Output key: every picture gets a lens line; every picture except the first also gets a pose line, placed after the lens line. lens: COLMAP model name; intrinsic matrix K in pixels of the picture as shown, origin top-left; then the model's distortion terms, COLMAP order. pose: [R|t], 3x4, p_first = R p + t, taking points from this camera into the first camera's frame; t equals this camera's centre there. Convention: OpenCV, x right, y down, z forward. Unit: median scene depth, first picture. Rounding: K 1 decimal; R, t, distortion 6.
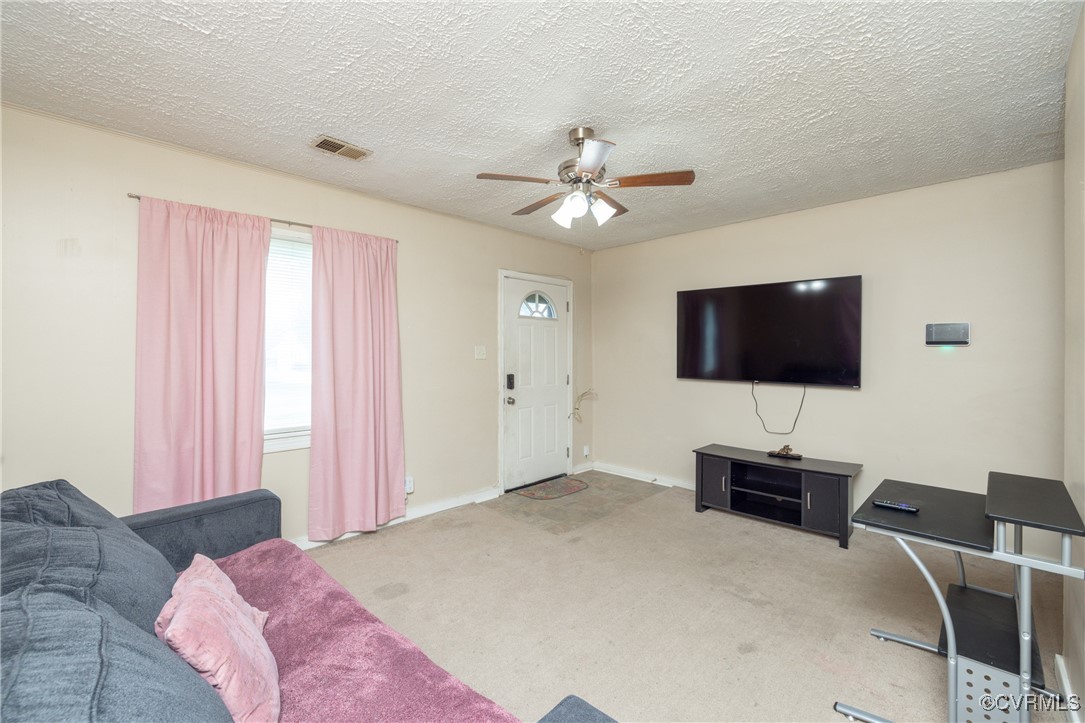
lens RADIAL K [[465.0, 0, 543.5], [0, 465.0, 359.8], [0, 0, 1]] dist [-0.008767, 0.000534]
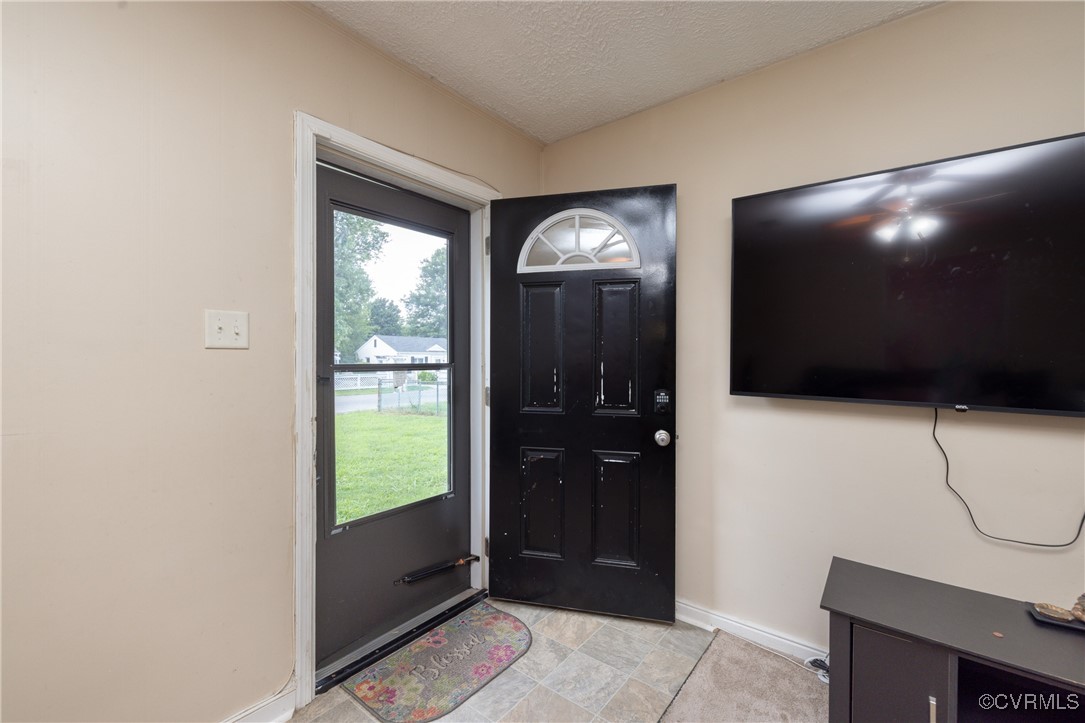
lens RADIAL K [[465.0, 0, 541.7], [0, 465.0, 359.9], [0, 0, 1]] dist [-0.008767, 0.000534]
pose [[0.993544, 0.007182, 0.113216, 0.057887], [-0.007869, 0.999953, 0.005618, 0.004354], [-0.113170, -0.006473, 0.993555, 0.604514]]
